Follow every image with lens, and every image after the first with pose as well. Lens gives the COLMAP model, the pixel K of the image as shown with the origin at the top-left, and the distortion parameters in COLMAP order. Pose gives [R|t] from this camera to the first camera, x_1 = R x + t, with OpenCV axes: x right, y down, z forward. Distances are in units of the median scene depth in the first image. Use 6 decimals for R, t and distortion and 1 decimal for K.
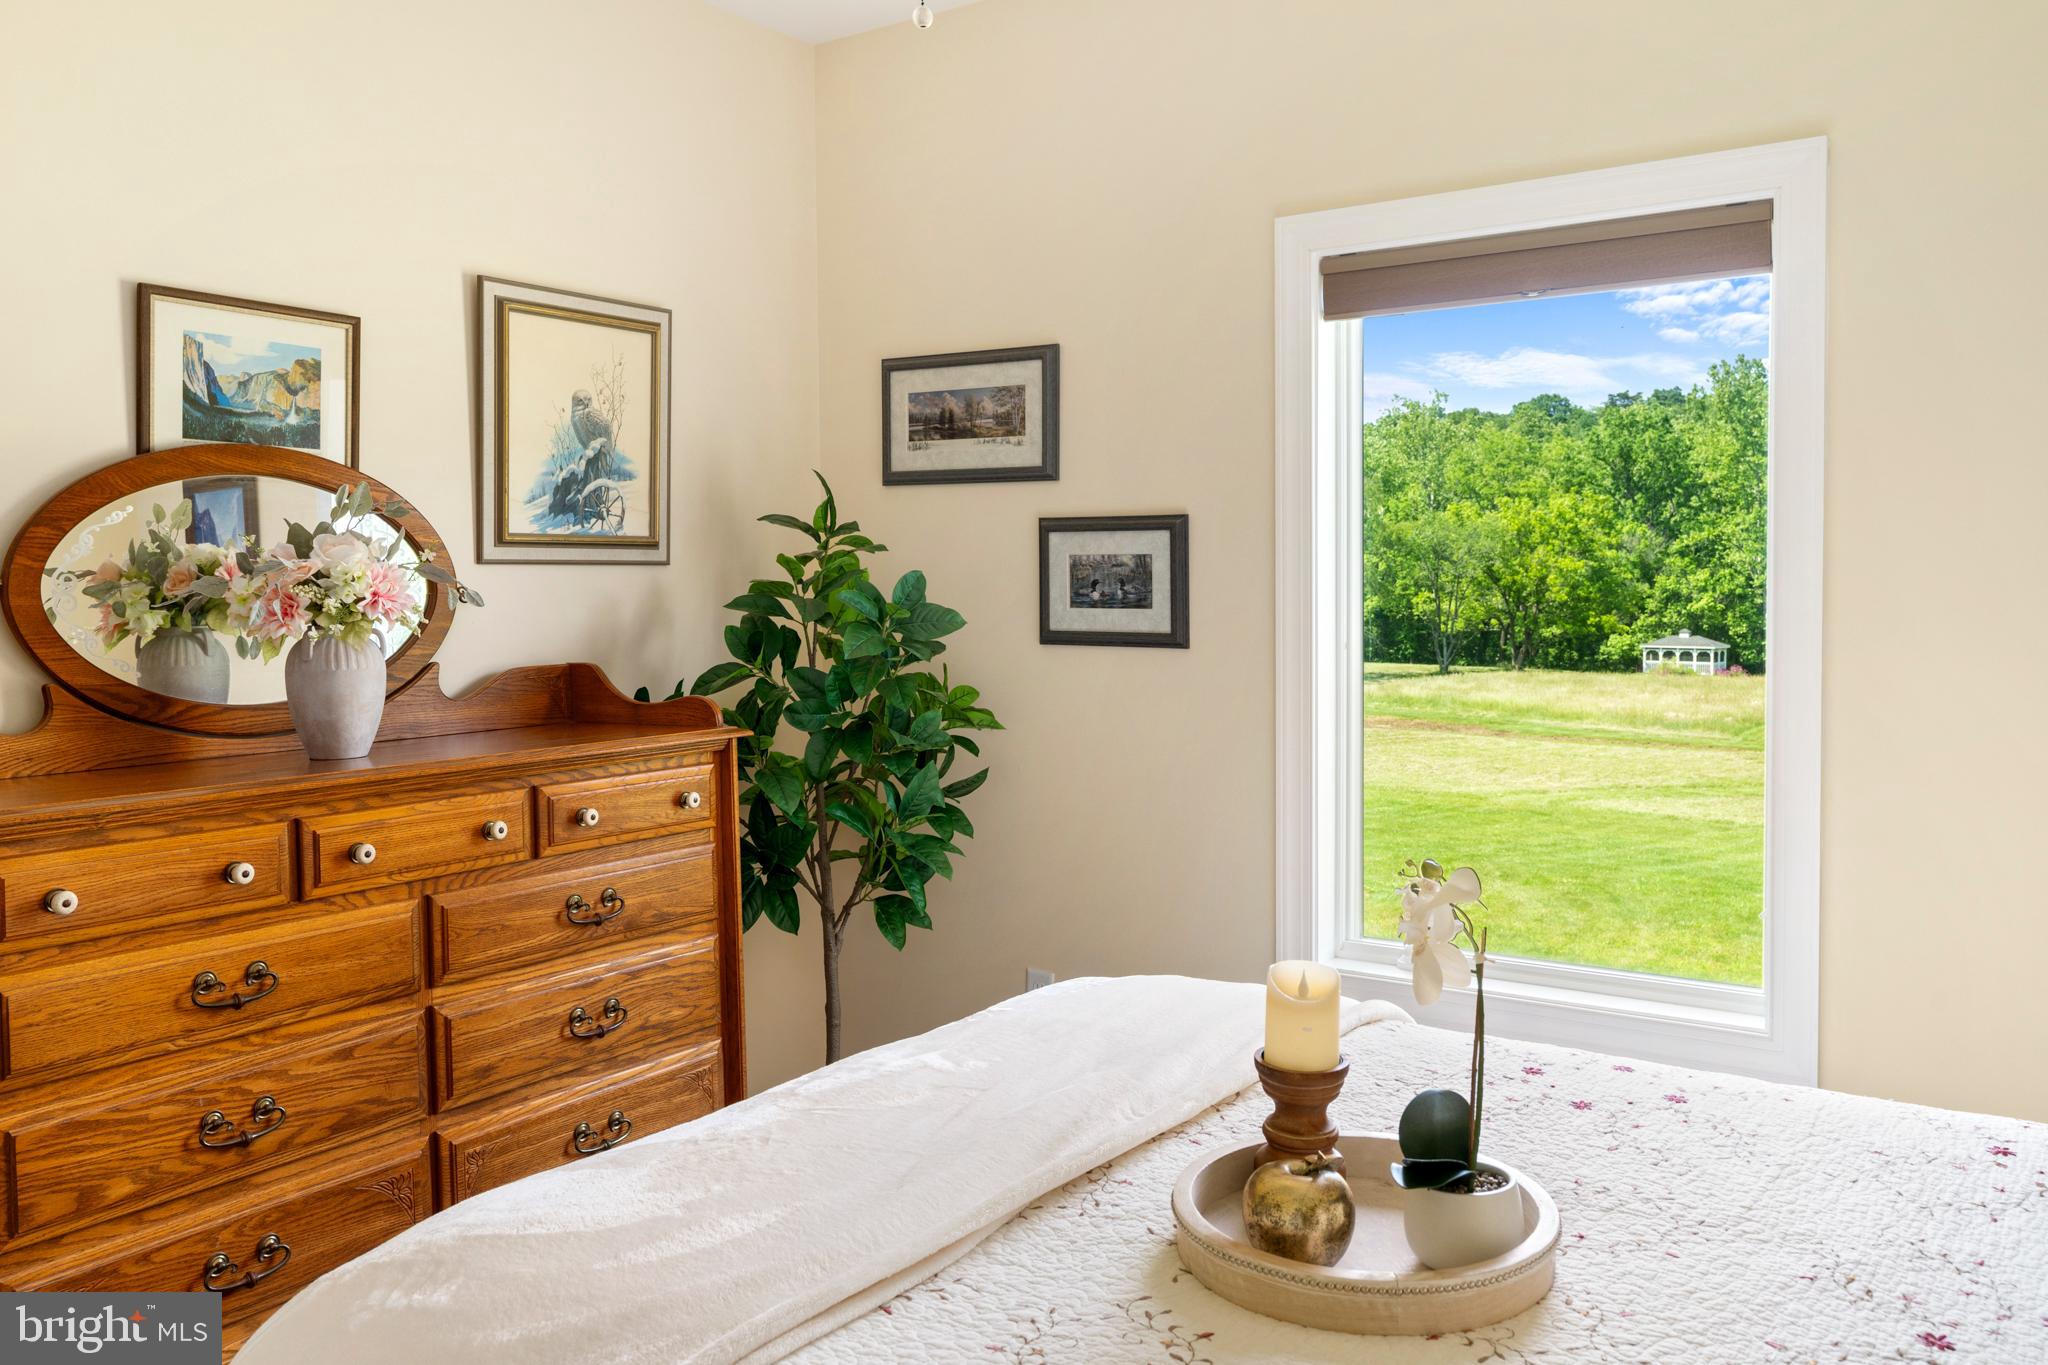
lens RADIAL K [[1620.0, 0, 1031.0], [0, 1620.0, 633.3], [0, 0, 1]] dist [0.010522, -0.003061]
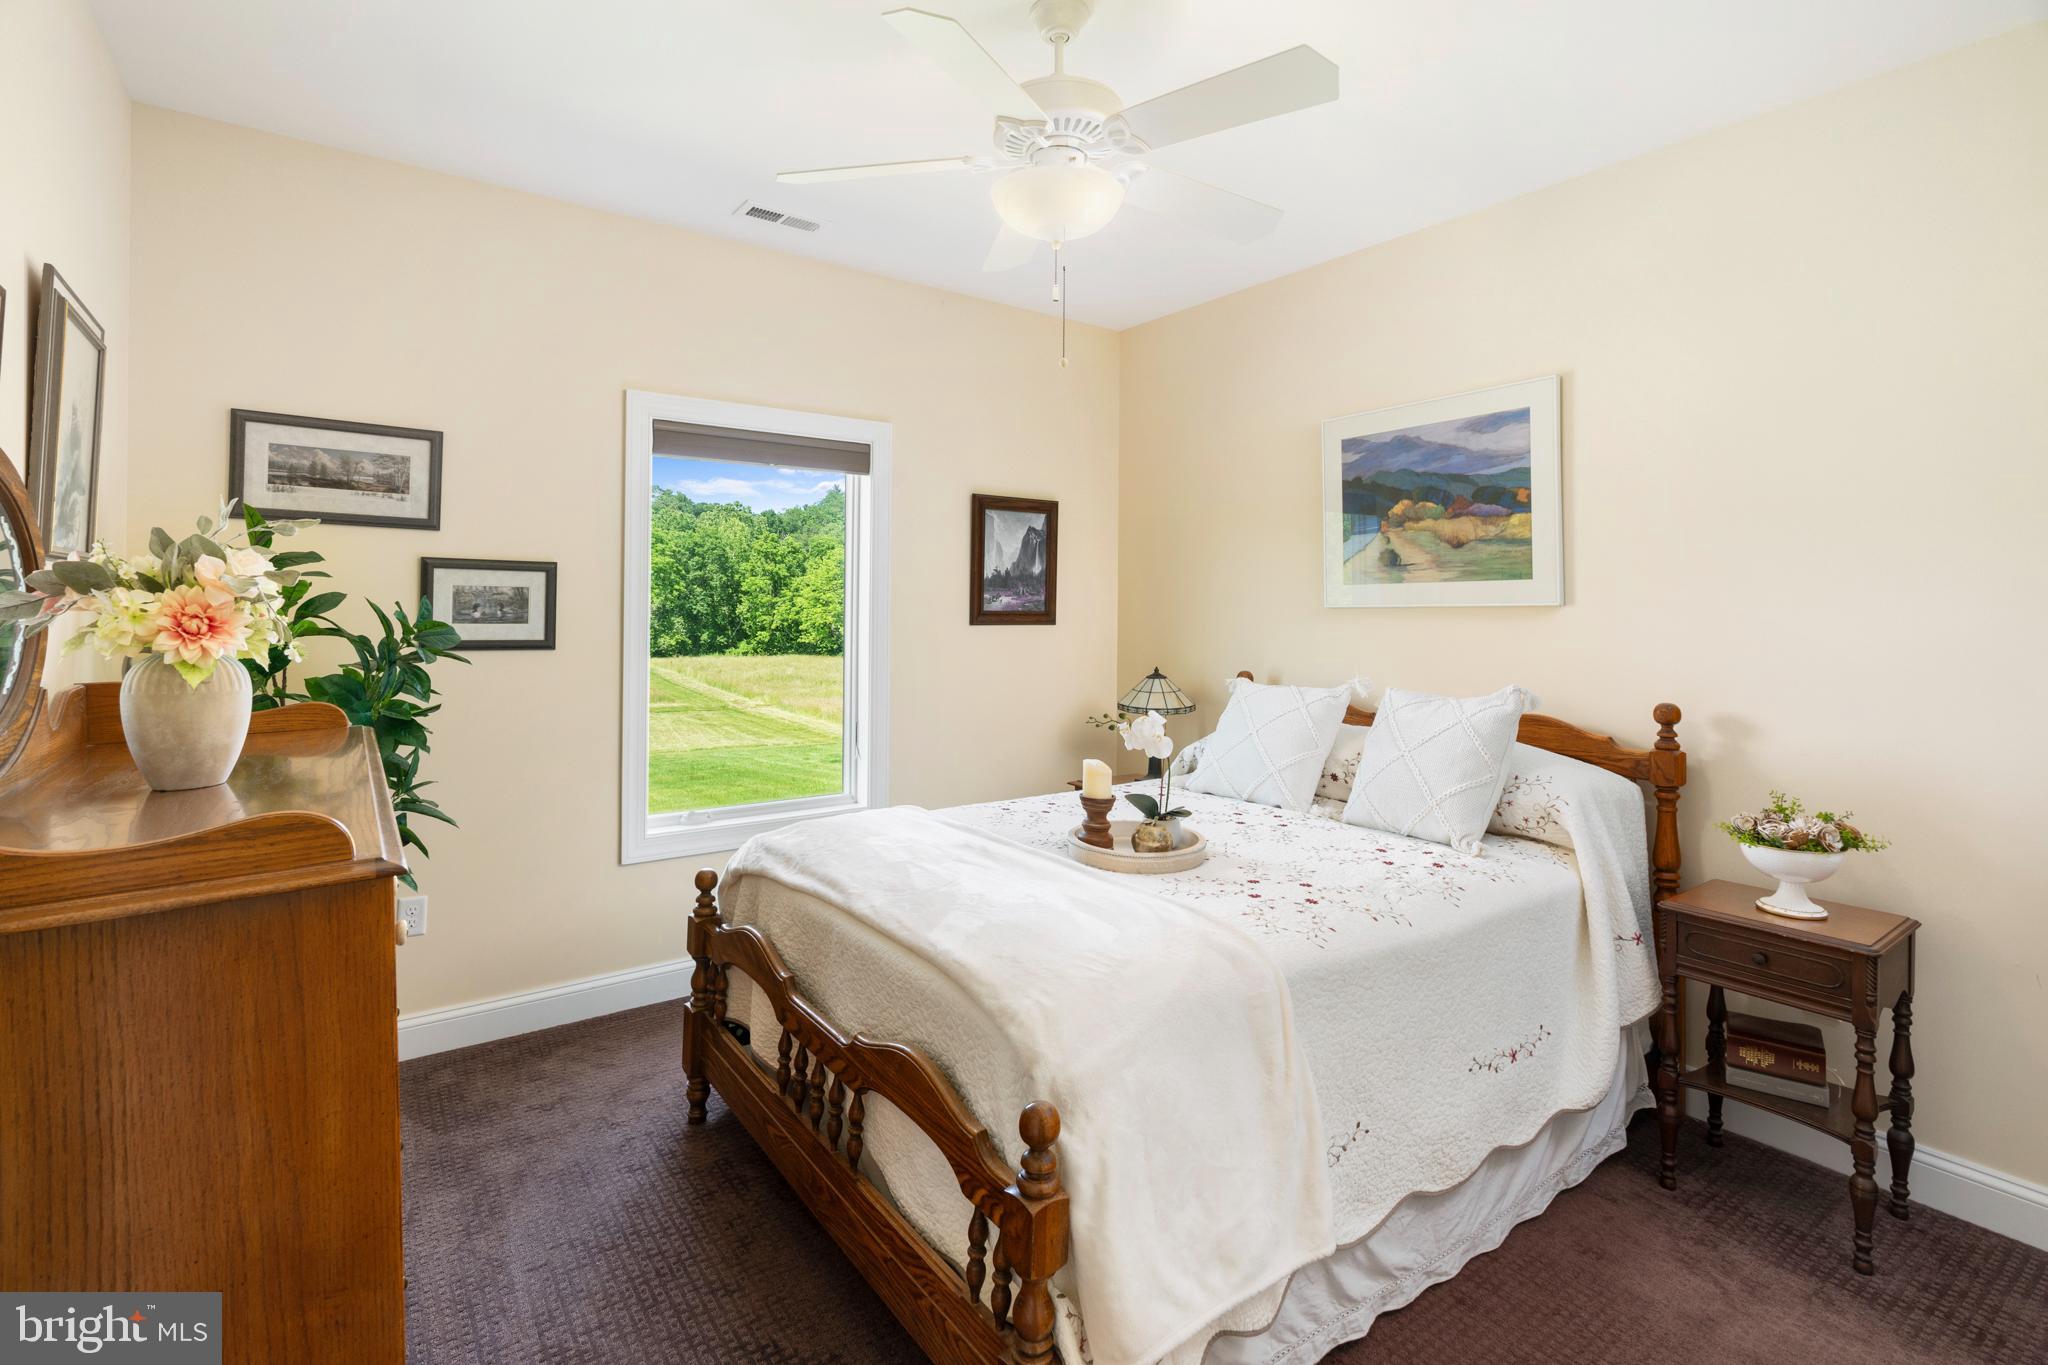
lens RADIAL K [[966.3, 0, 1030.4], [0, 966.3, 601.4], [0, 0, 1]] dist [-0.007998, 0.003864]
pose [[0.323163, 0.015158, 0.946222, -0.653919], [0.019181, 0.999561, -0.022563, -0.007403], [-0.946149, 0.025441, 0.322730, 0.294563]]
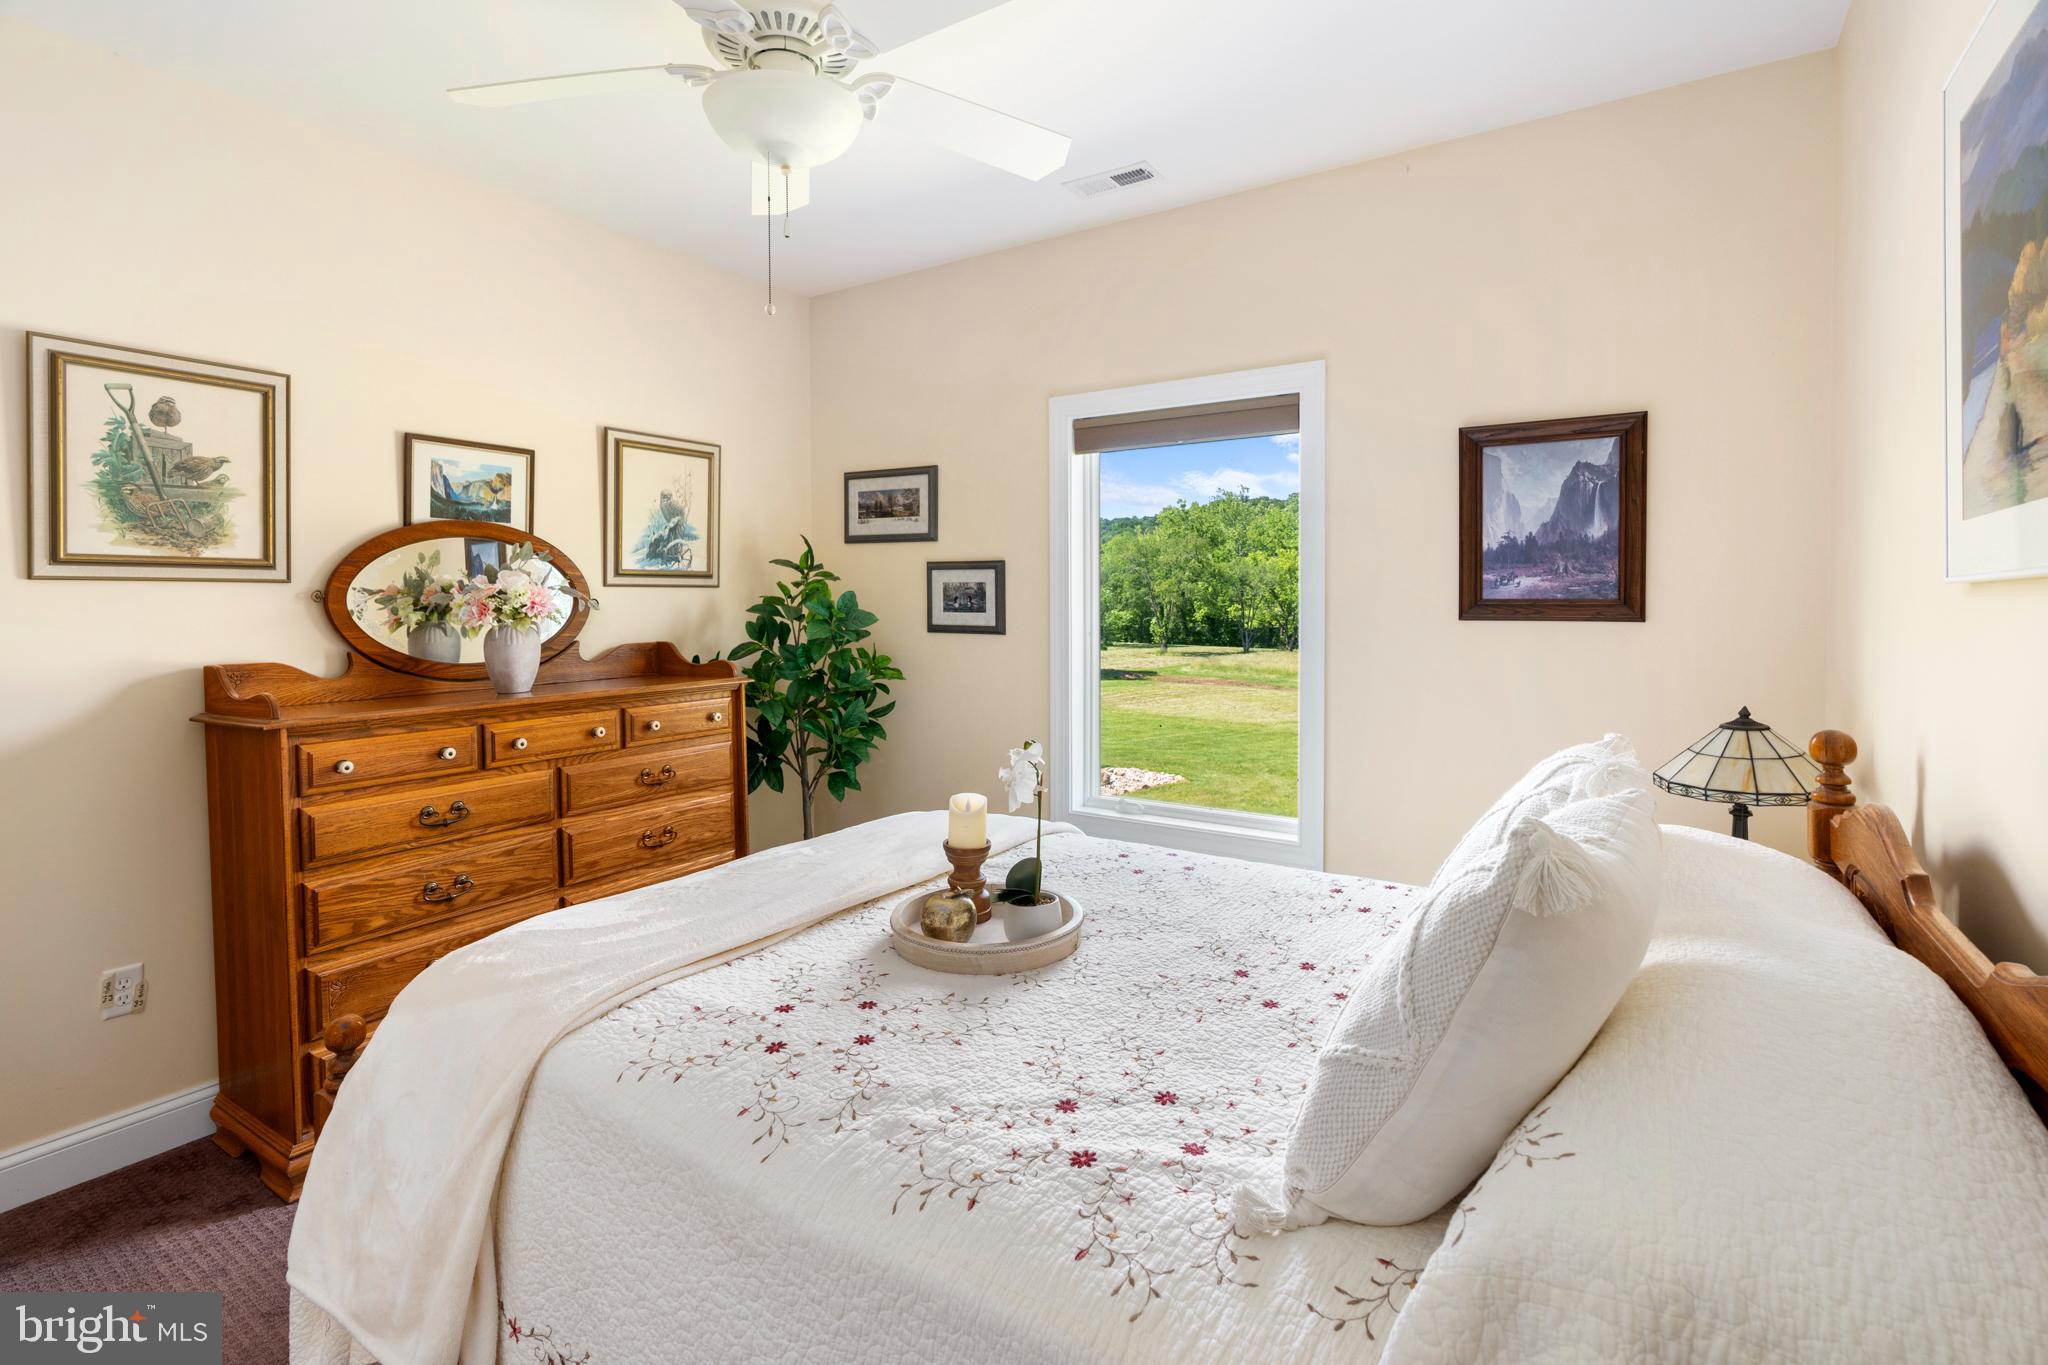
lens RADIAL K [[966.3, 0, 1030.2], [0, 966.3, 617.8], [0, 0, 1]] dist [-0.007998, 0.003864]
pose [[0.999732, 0.003147, 0.022934, 0.105656], [-0.002899, 0.999937, -0.010857, 0.002208], [-0.022967, 0.010787, 0.999678, -0.080736]]
